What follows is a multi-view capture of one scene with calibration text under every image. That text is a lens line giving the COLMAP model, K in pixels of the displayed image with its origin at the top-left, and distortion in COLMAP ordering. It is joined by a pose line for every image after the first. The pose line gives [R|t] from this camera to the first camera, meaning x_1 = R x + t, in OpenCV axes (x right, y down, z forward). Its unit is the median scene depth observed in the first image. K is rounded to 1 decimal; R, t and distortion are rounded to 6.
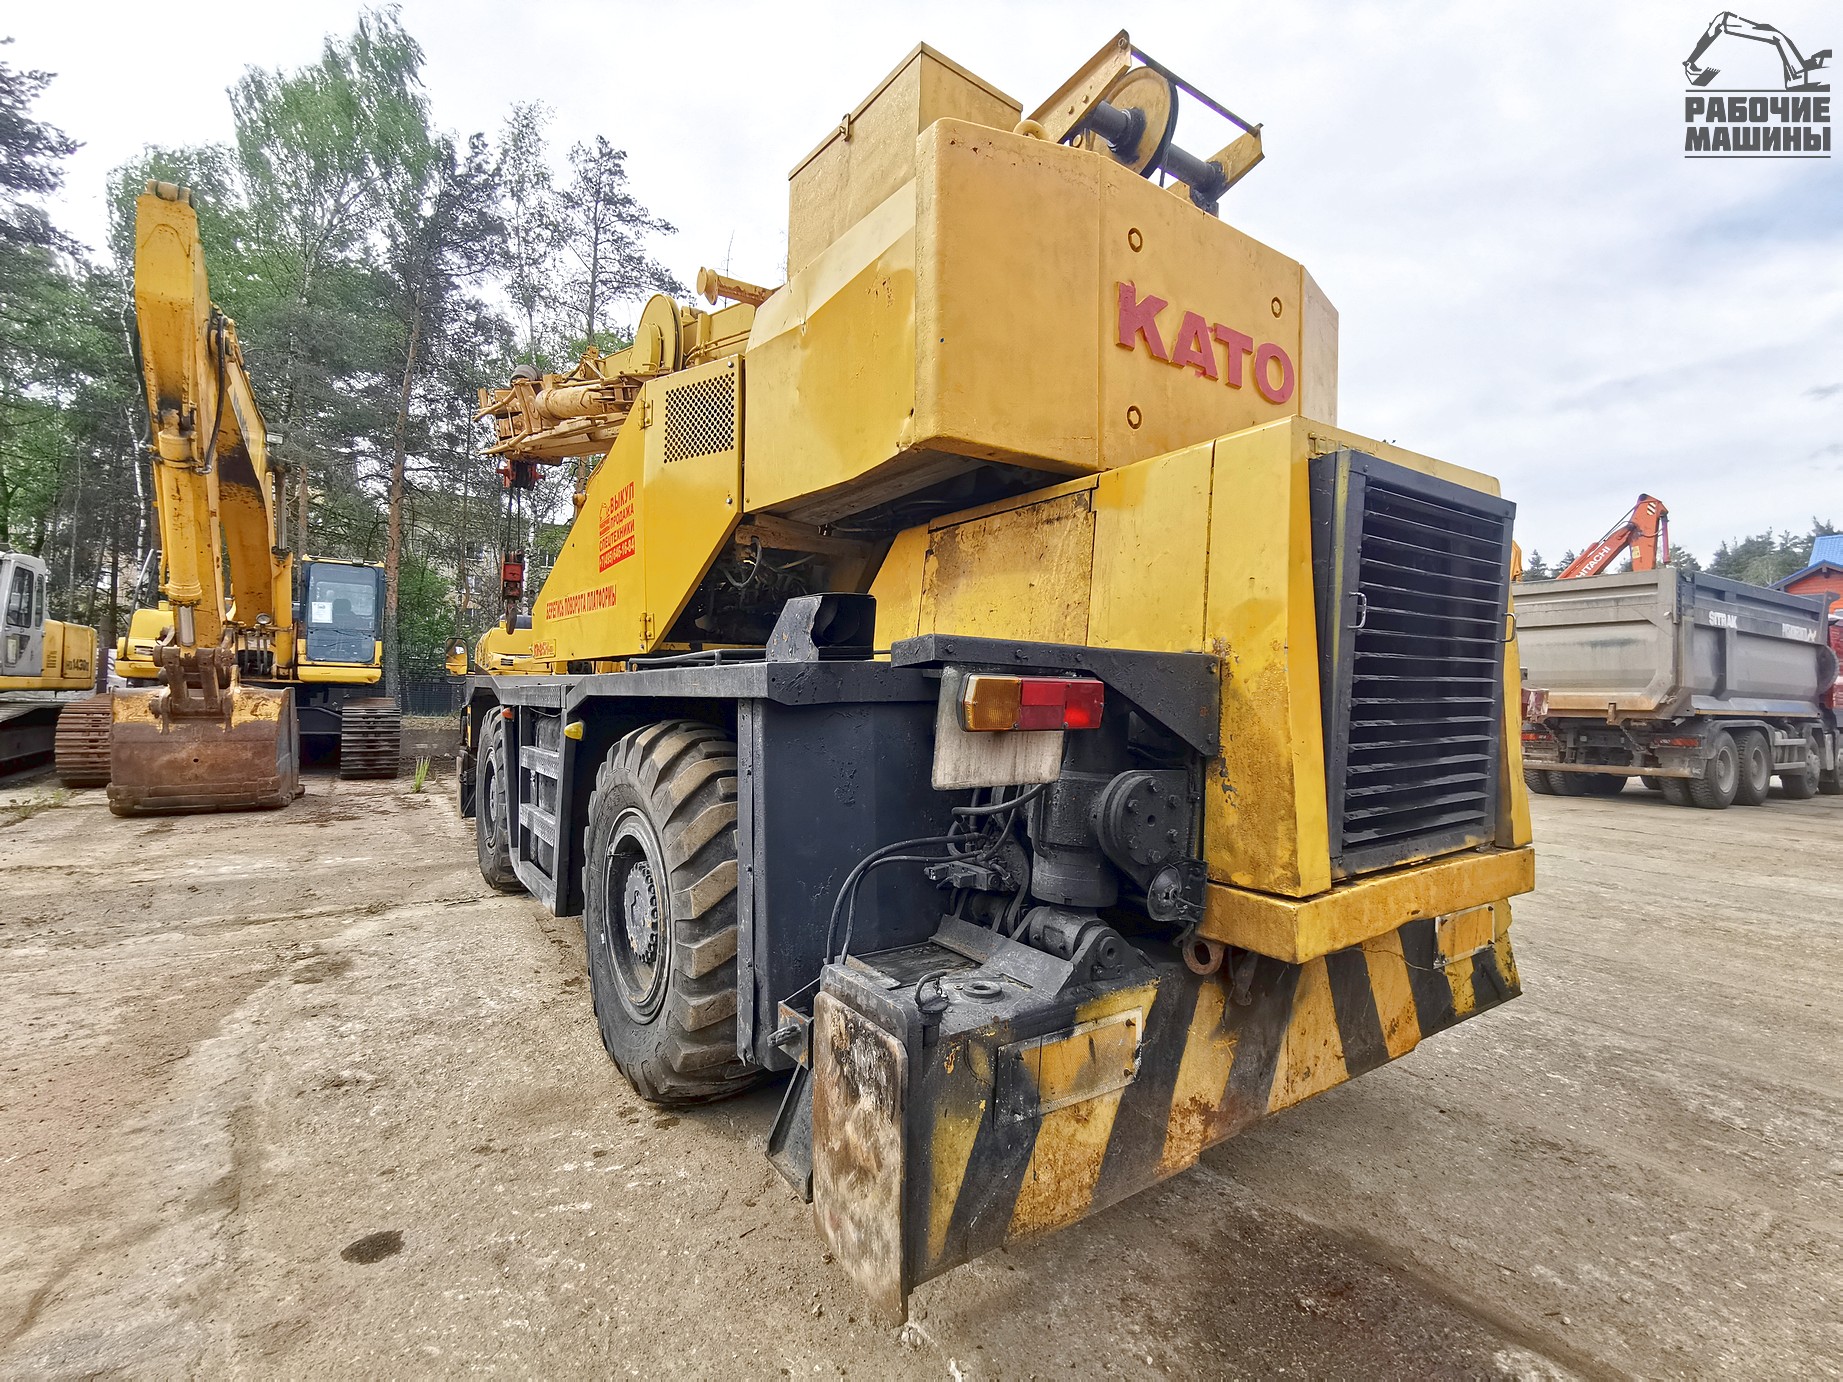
lens RADIAL K [[851.5, 0, 926.3], [0, 851.5, 690.8], [0, 0, 1]] dist [0.016949, -0.009071]
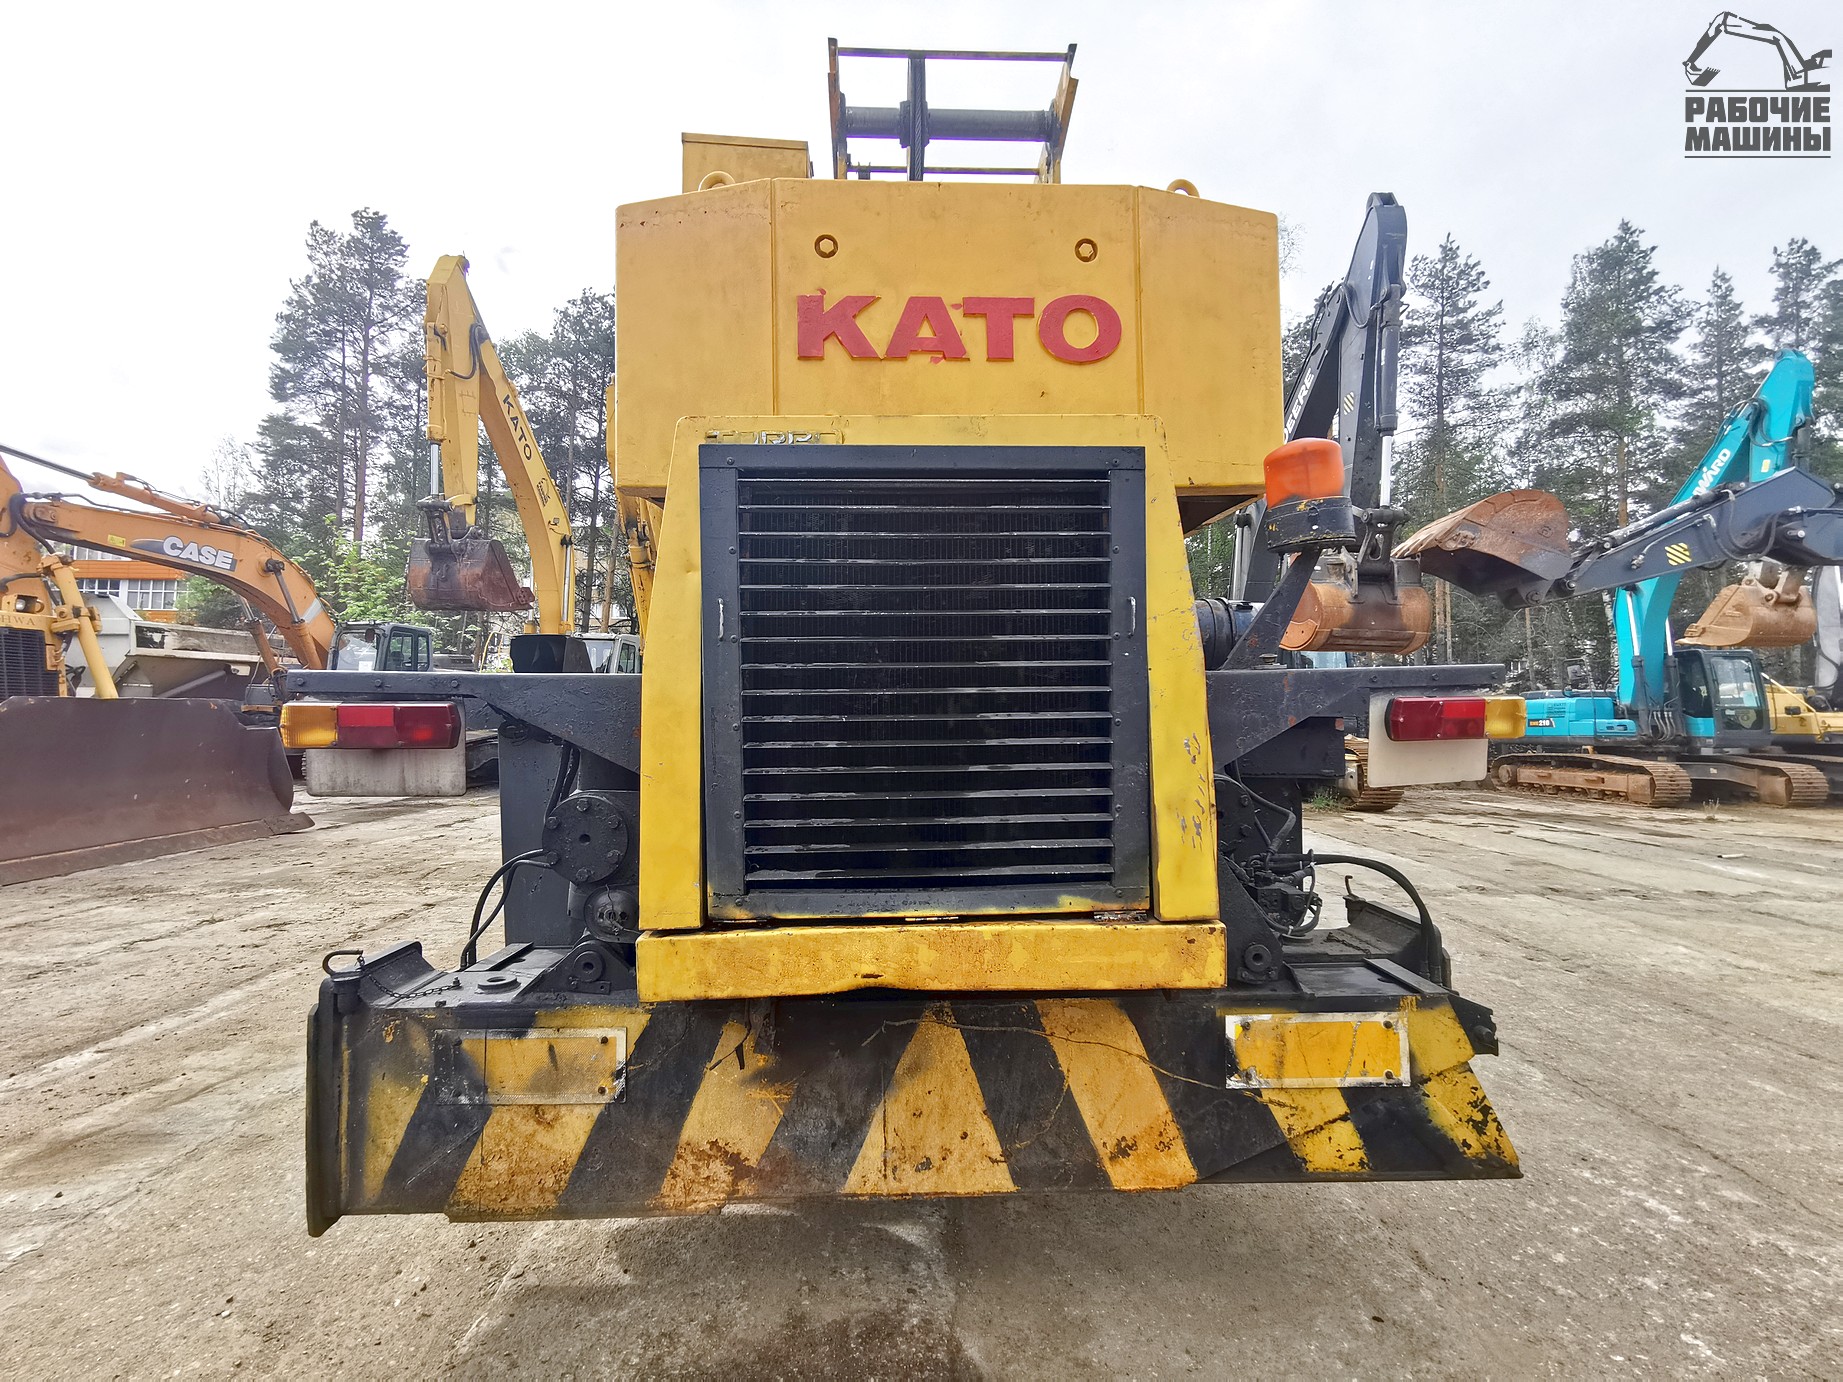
lens RADIAL K [[852.8, 0, 926.1], [0, 852.8, 686.6], [0, 0, 1]] dist [-0.012504, 0.031284]
pose [[0.835892, -0.034261, -0.547824, 0.883282], [0.013808, 0.999047, -0.041412, 0.013551], [0.548720, 0.027052, 0.835568, 0.279867]]
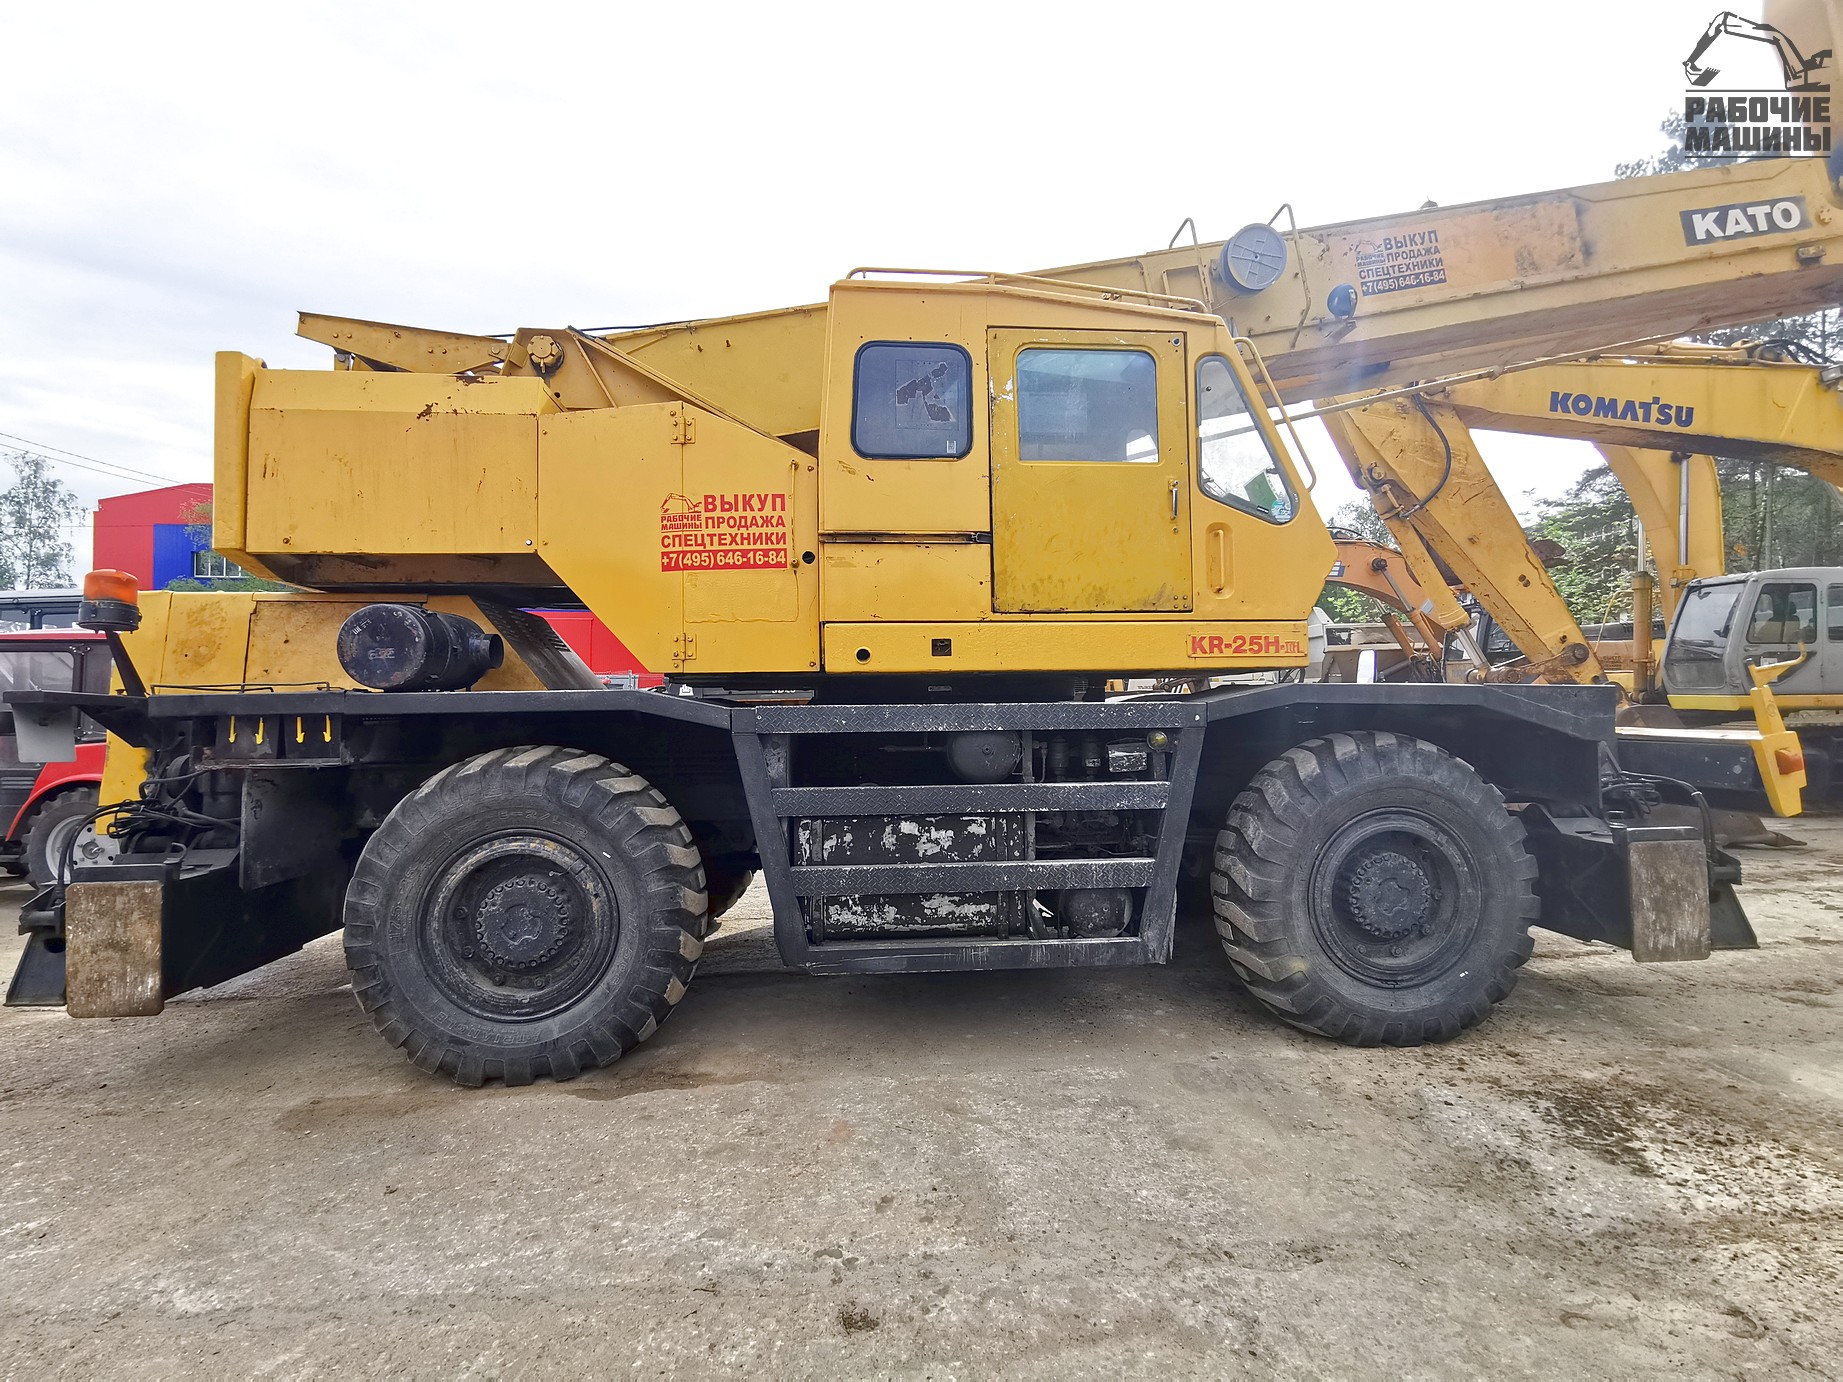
lens RADIAL K [[851.6, 0, 925.4], [0, 851.6, 690.6], [0, 0, 1]] dist [0.043938, -0.027748]
pose [[-0.505956, -0.022222, -0.862273, 1.335798], [0.007221, 0.999524, -0.029996, 0.013190], [0.862529, -0.021403, -0.505554, 3.238395]]
